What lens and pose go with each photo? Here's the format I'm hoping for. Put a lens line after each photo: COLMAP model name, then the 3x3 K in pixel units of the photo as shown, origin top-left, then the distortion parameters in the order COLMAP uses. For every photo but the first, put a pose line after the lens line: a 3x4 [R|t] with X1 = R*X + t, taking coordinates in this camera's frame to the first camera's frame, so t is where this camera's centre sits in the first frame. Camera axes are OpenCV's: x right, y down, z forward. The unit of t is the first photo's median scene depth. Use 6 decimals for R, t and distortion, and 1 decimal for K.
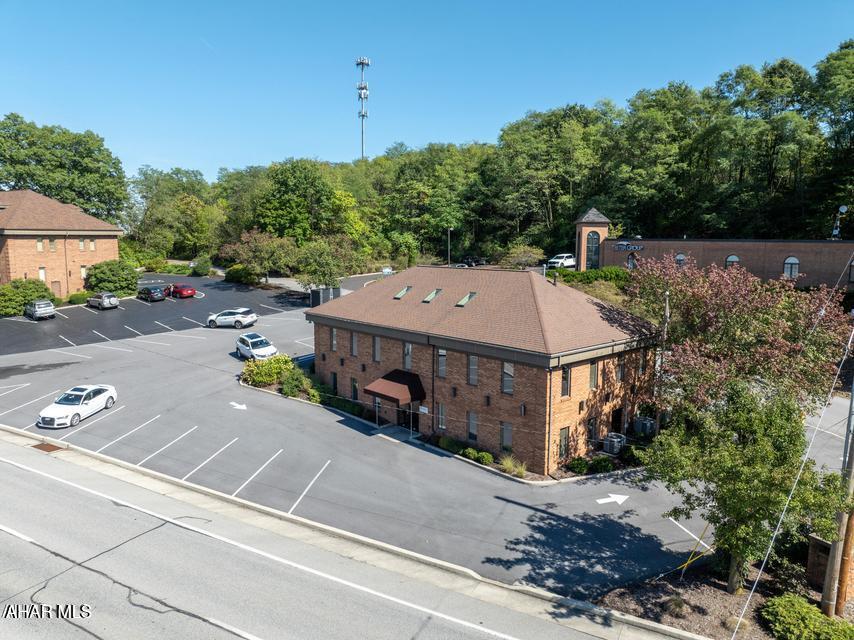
lens RADIAL K [[604.8, 0, 427.0], [0, 604.8, 320.0], [0, 0, 1]] dist [-0.047457, 0.002998]
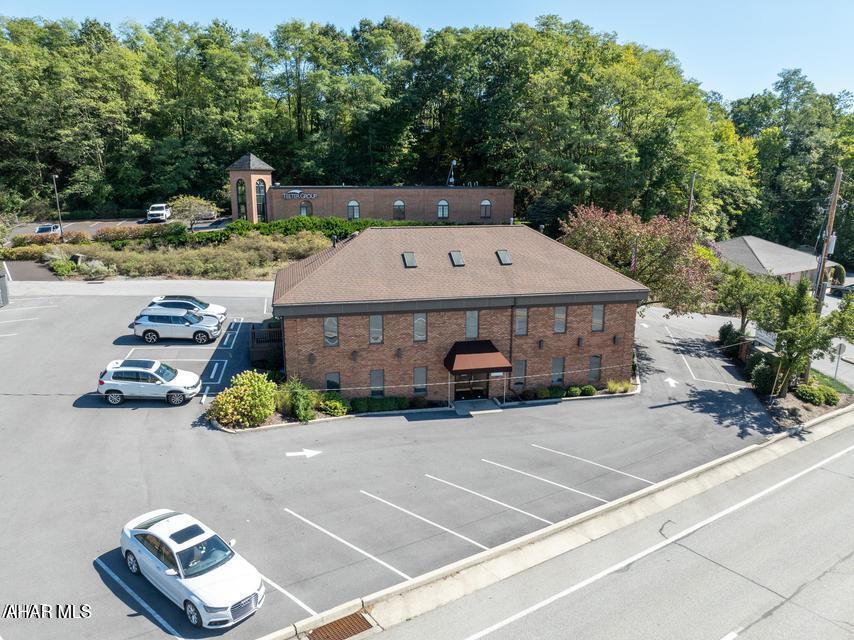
lens RADIAL K [[604.8, 0, 427.0], [0, 604.8, 320.0], [0, 0, 1]] dist [-0.040281, 0.007742]
pose [[0.490184, -0.200209, 0.848313, -0.759197], [0.112980, 0.979646, 0.165921, -0.098403], [-0.864266, 0.014511, 0.502826, 0.509607]]
